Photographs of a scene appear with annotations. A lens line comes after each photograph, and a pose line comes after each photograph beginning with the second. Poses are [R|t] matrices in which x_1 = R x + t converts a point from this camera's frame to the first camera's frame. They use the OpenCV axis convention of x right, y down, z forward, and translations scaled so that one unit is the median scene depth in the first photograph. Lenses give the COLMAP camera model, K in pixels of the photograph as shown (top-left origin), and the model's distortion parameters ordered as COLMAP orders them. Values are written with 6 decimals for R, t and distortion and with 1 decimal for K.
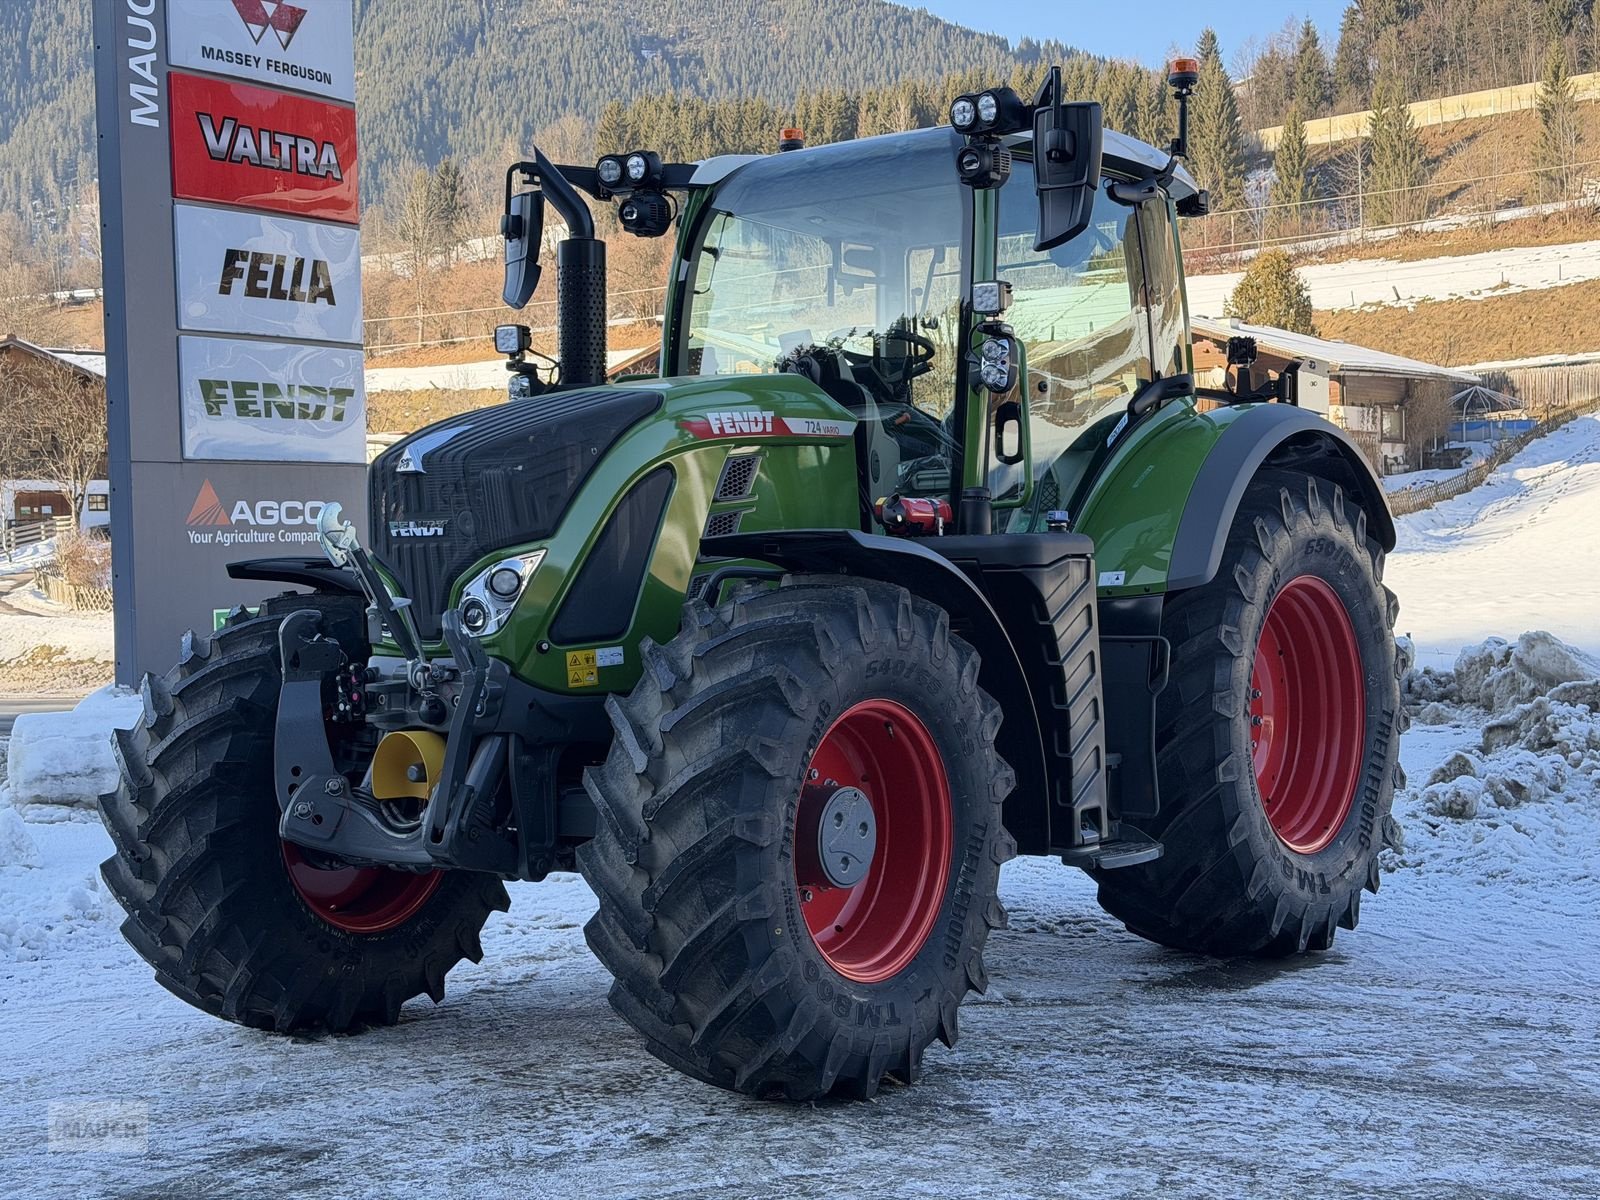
lens RADIAL K [[2306.6, 0, 800.0], [0, 2306.6, 600.0], [0, 0, 1]] dist [0.162842, -0.508659]
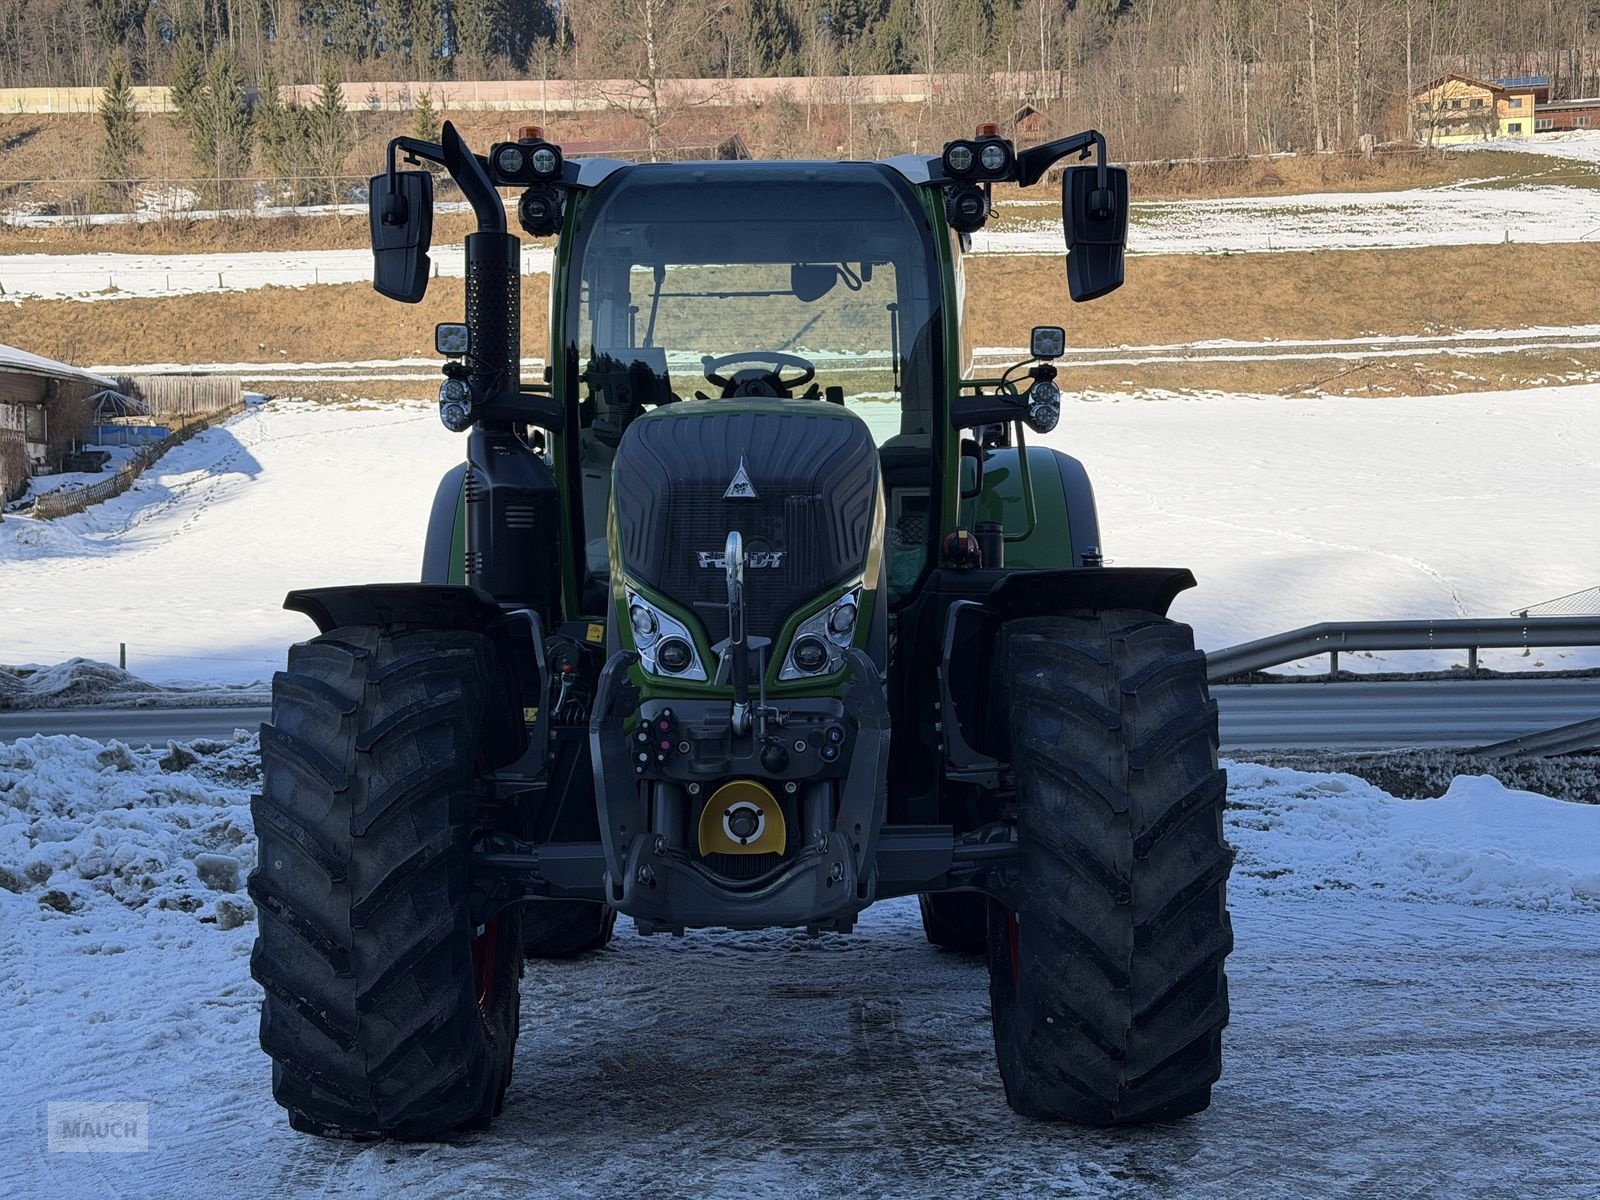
lens RADIAL K [[2306.6, 0, 800.0], [0, 2306.6, 600.0], [0, 0, 1]] dist [0.162842, -0.508659]
pose [[0.771565, 0.005104, 0.636131, -0.122862], [-0.005544, 0.999984, -0.001298, -0.002428], [-0.636127, -0.002525, 0.771580, 0.045059]]
